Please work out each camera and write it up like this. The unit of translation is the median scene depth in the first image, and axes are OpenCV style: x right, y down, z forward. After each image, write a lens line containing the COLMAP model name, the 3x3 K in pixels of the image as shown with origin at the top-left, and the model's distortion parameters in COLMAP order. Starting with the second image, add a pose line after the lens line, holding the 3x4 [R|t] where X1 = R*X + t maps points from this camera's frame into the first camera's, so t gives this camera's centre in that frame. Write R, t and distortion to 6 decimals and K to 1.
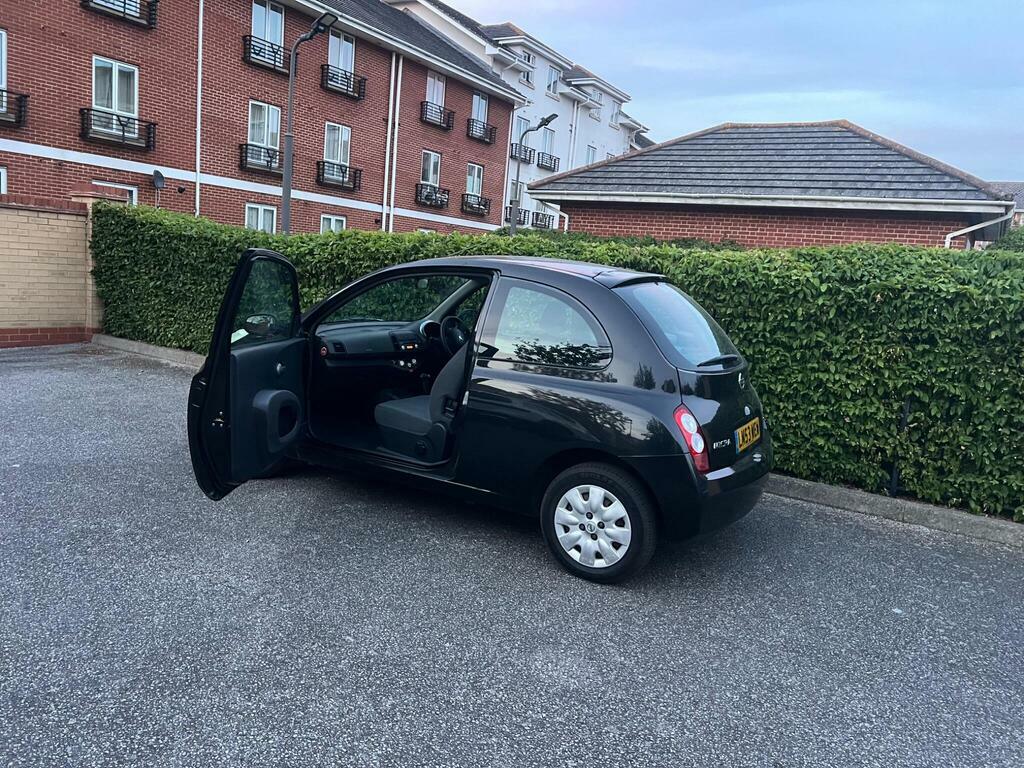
lens RADIAL K [[769.0, 0, 514.4], [0, 769.0, 385.6], [0, 0, 1]] dist [0.046639, -0.056607]
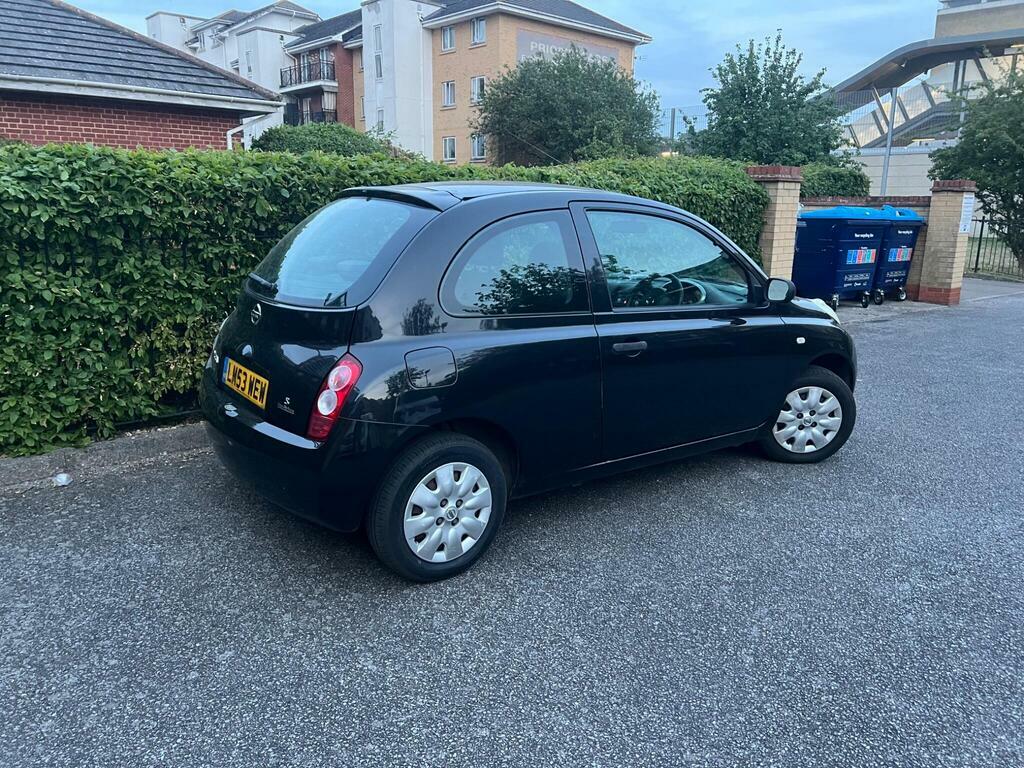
lens RADIAL K [[770.2, 0, 511.9], [0, 770.2, 376.1], [0, 0, 1]] dist [0.041630, -0.047831]
pose [[0.281727, -0.287874, 0.915292, -0.908020], [0.158595, 0.954781, 0.251478, -0.195563], [-0.946297, 0.074313, 0.314643, 0.801160]]
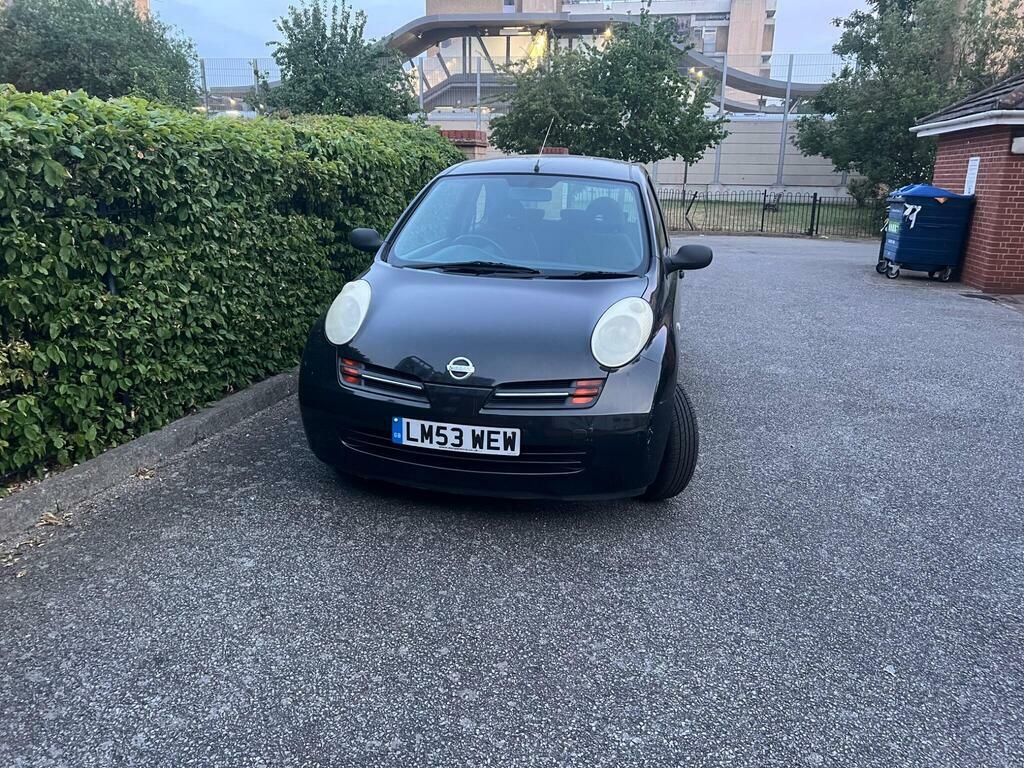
lens RADIAL K [[773.8, 0, 510.0], [0, 773.8, 369.6], [0, 0, 1]] dist [0.052978, -0.070437]
pose [[-0.293927, -0.322838, 0.899657, -0.831221], [0.104267, 0.924786, 0.365921, -0.241487], [-0.950124, 0.201359, -0.238158, 1.138673]]
